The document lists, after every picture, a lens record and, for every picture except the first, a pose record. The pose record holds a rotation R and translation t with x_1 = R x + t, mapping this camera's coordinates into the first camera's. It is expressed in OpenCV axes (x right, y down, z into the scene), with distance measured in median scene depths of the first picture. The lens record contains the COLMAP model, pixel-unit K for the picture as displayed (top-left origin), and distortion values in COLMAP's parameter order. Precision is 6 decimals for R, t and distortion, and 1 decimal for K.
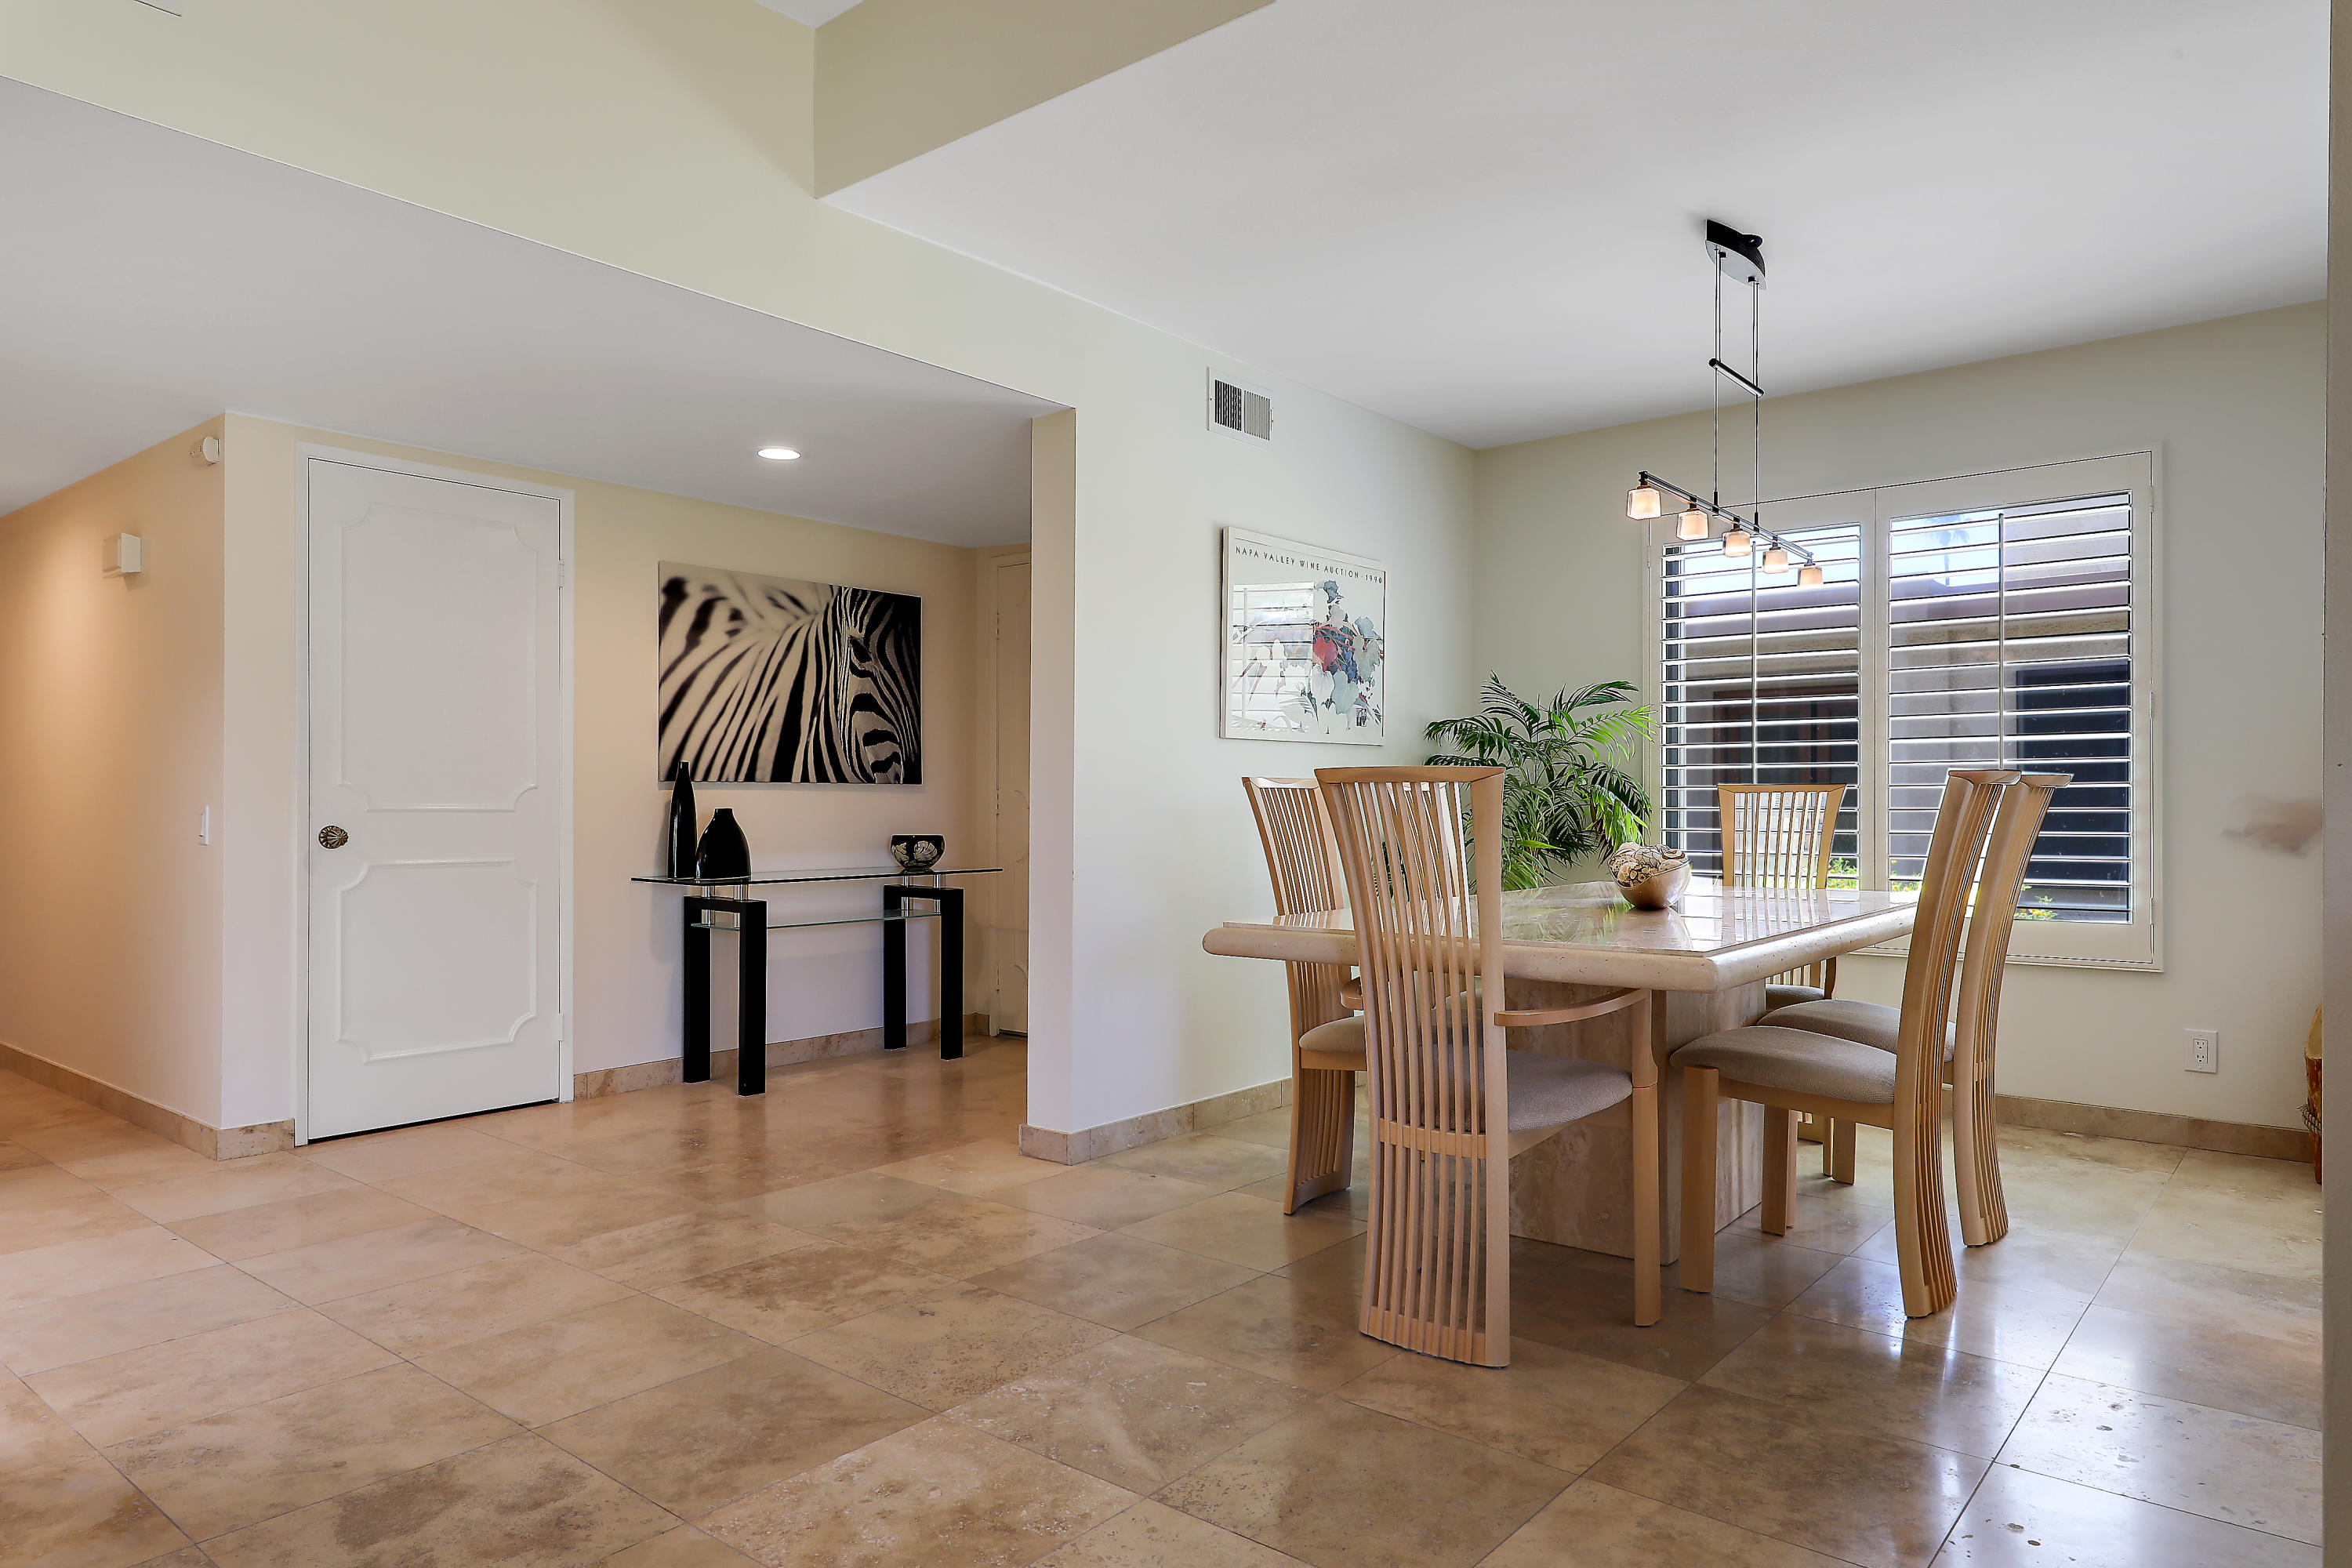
lens RADIAL K [[1507.3, 0, 1172.8], [0, 1507.3, 792.0], [0, 0, 1]] dist [-0.001537, 0.001244]
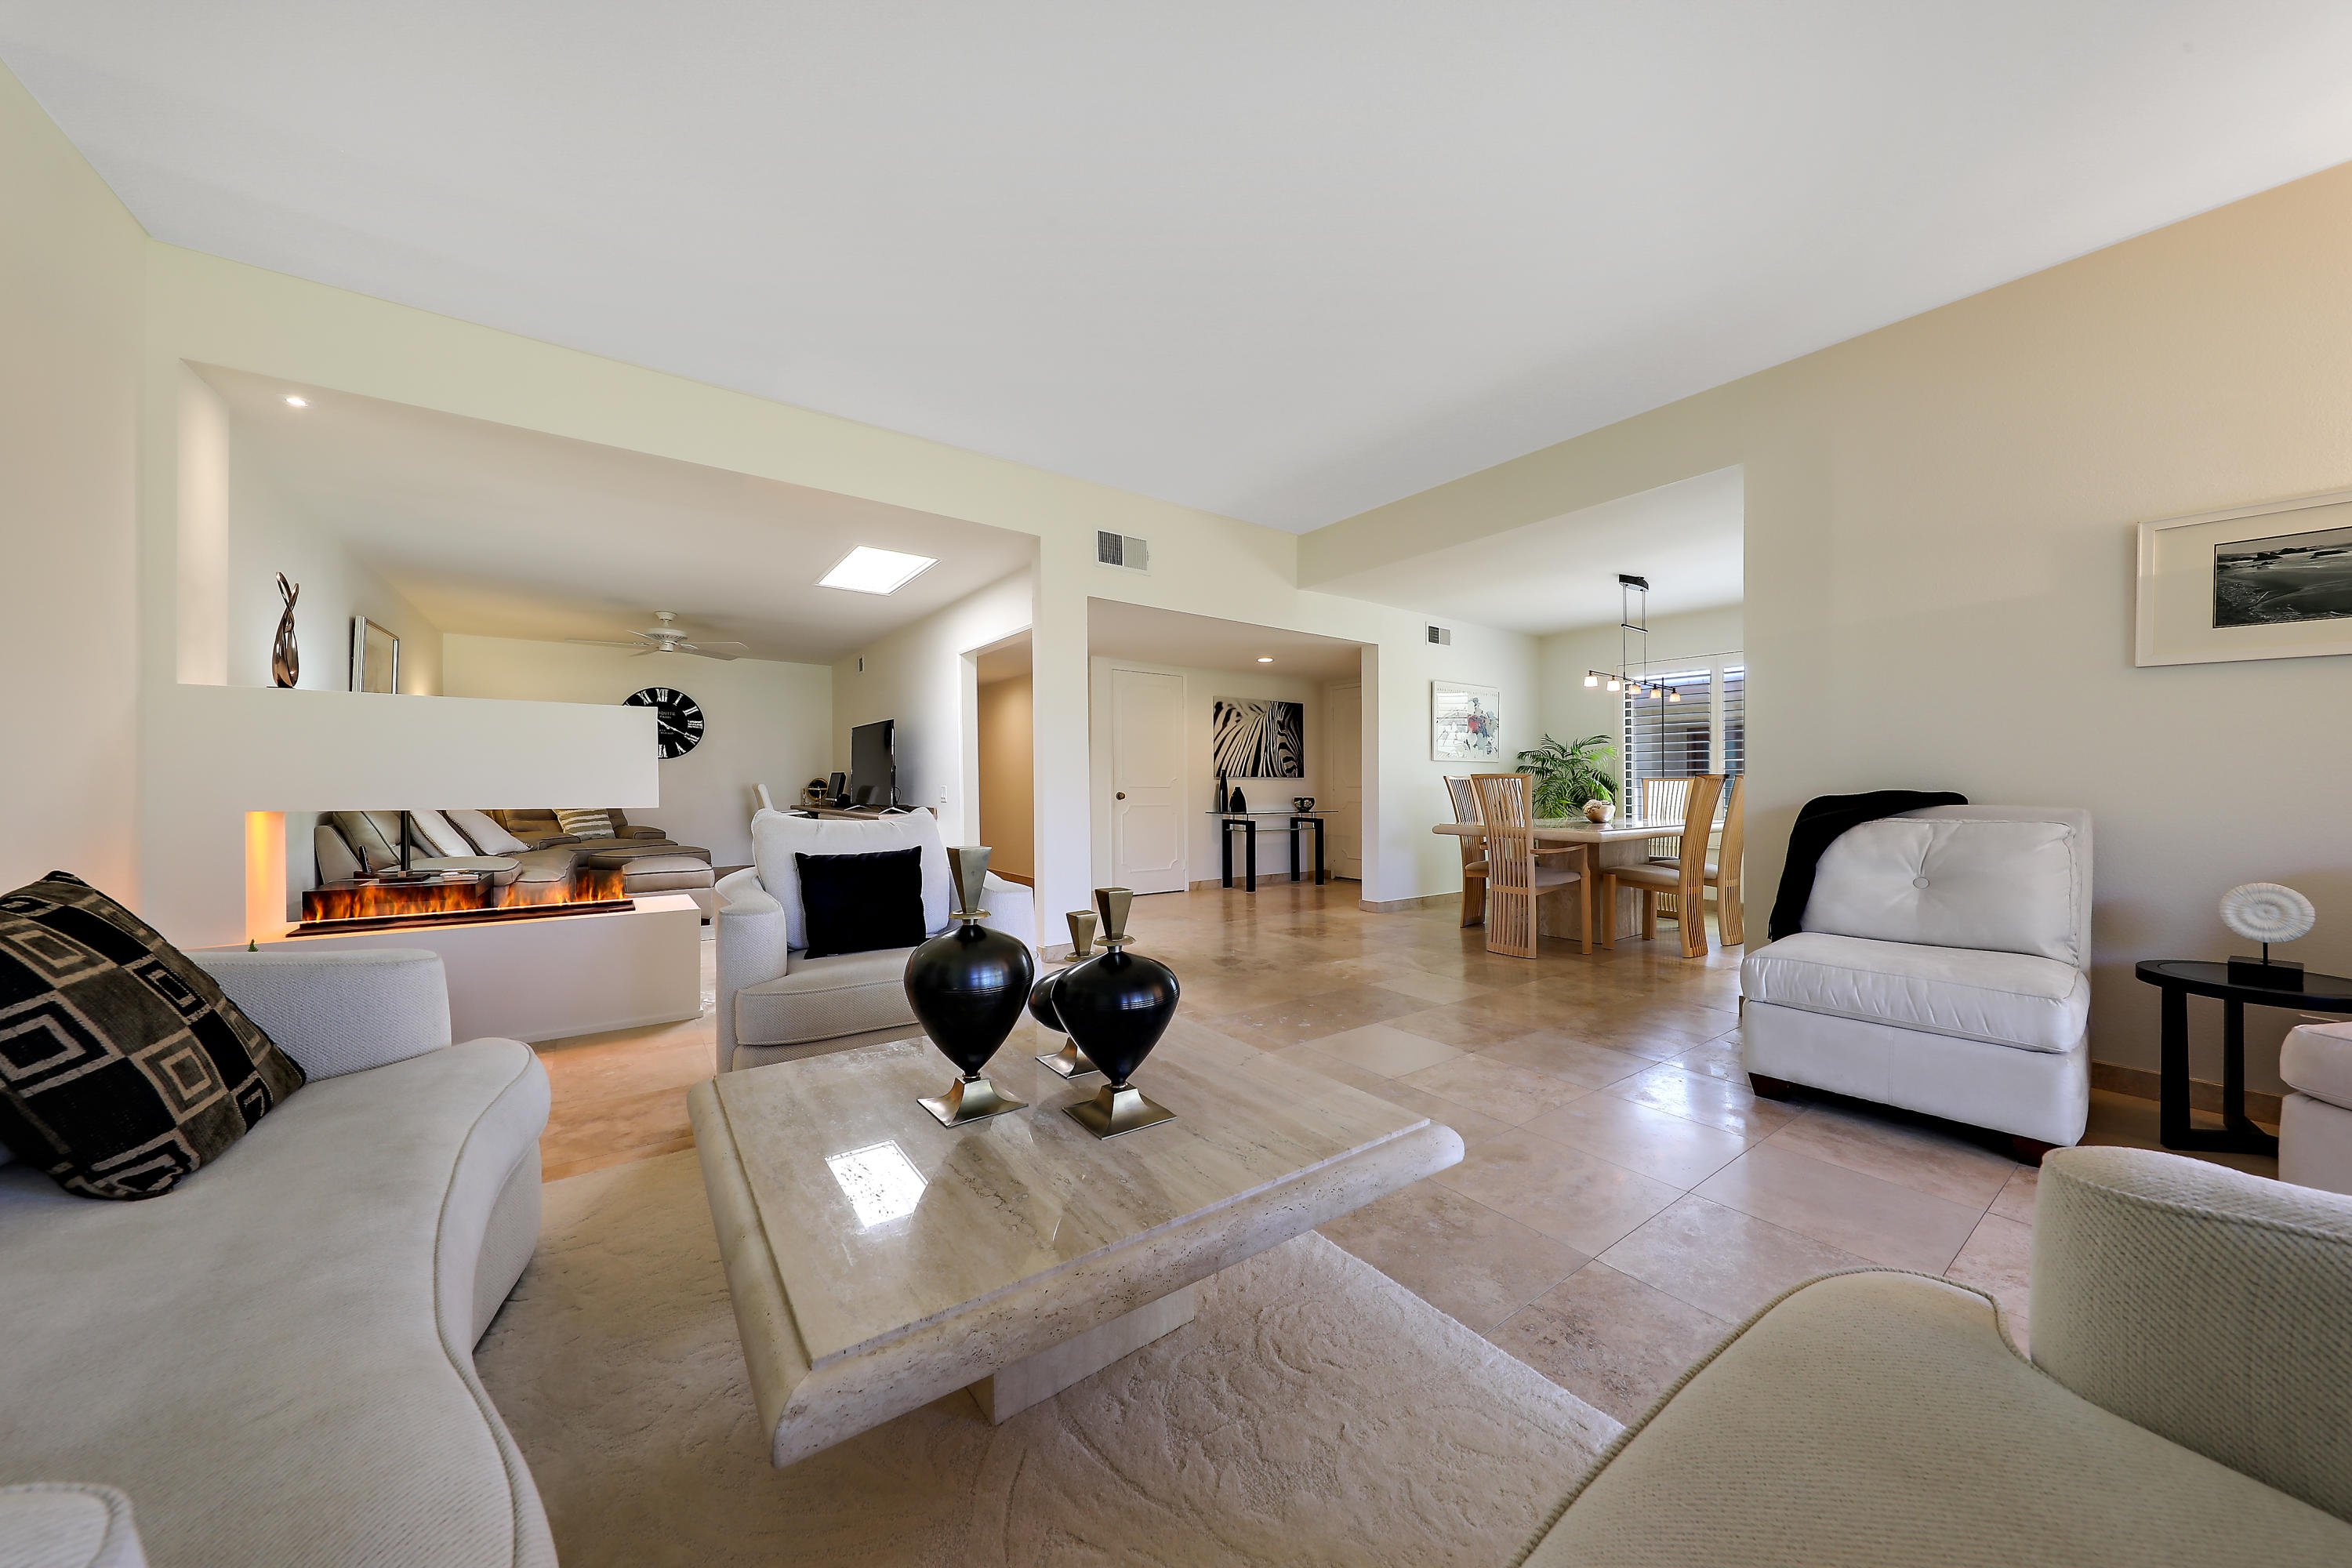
lens RADIAL K [[799.9, 0, 1171.2], [0, 799.9, 766.4], [0, 0, 1]] dist [0.001078, 0.000039]
pose [[0.966394, -0.004474, -0.257028, -0.042833], [0.000160, 0.999859, -0.016802, -0.001600], [0.257067, 0.016196, 0.966258, -0.412534]]
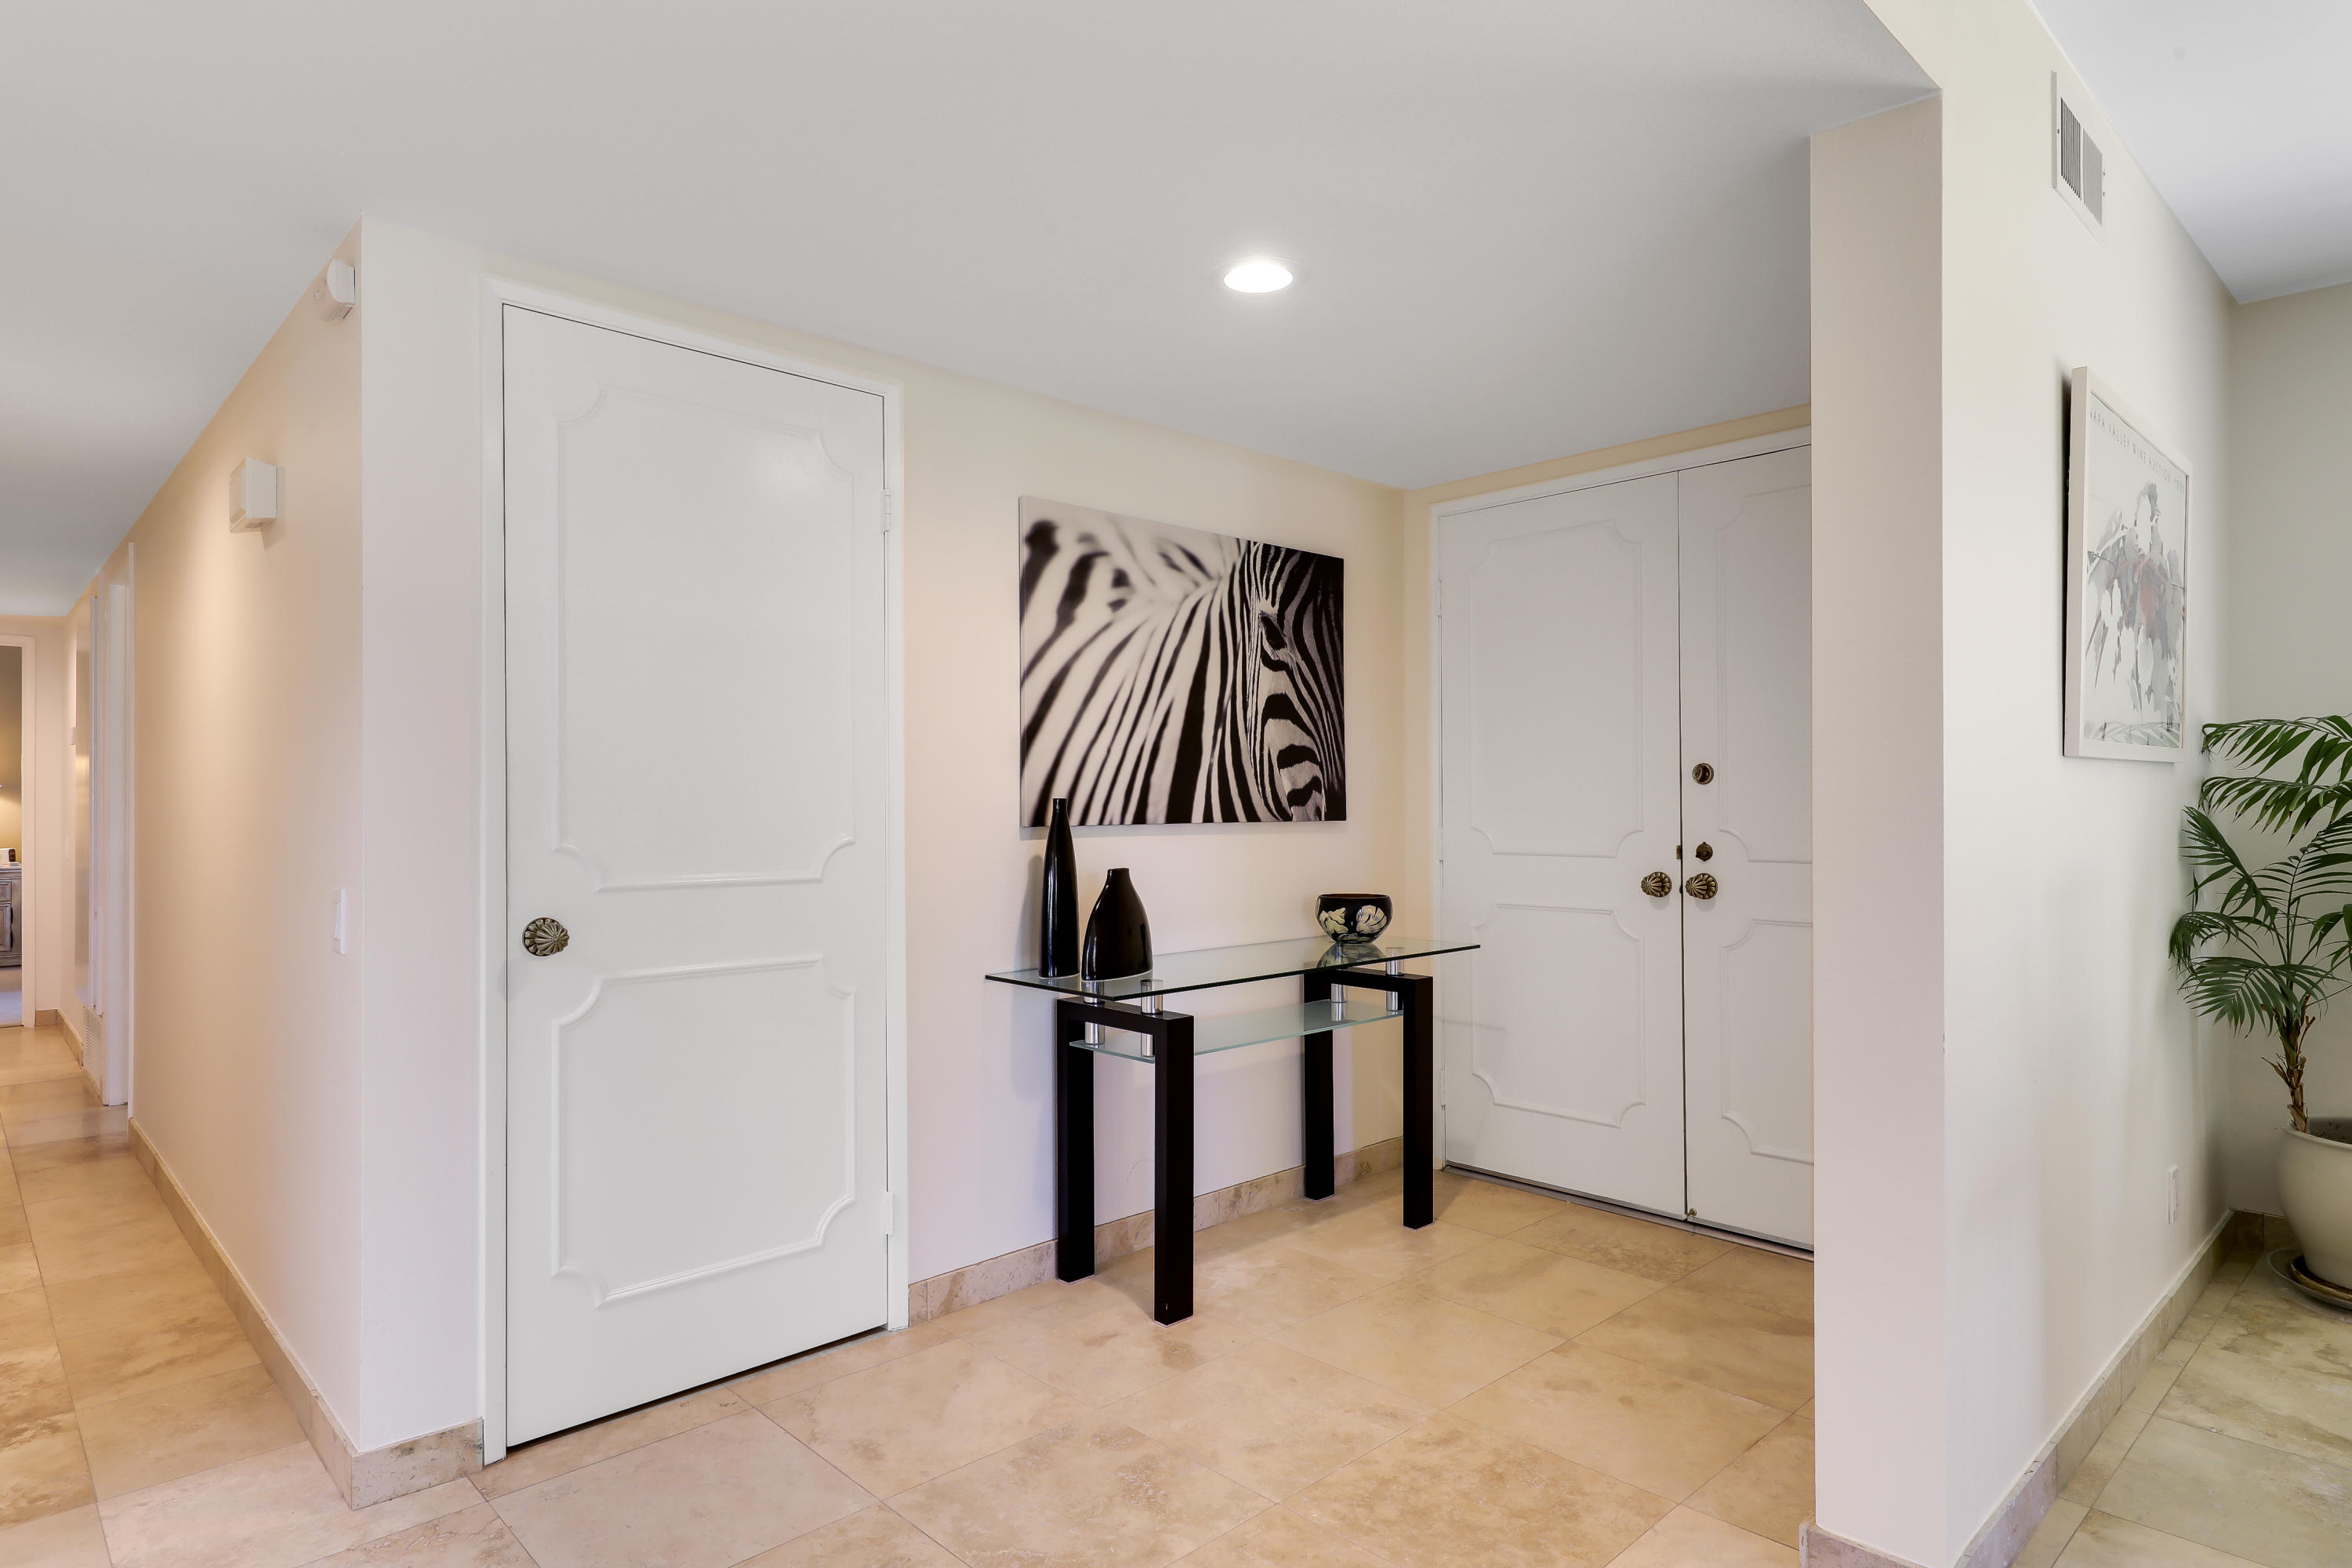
lens RADIAL K [[1379.3, 0, 1152.0], [0, 1379.3, 796.7], [0, 0, 1]] dist [0.004490, -0.000580]
pose [[0.991288, -0.004908, -0.131621, -0.200611], [0.005043, 0.999987, 0.000694, -0.020371], [0.131615, -0.001352, 0.991300, 0.398397]]
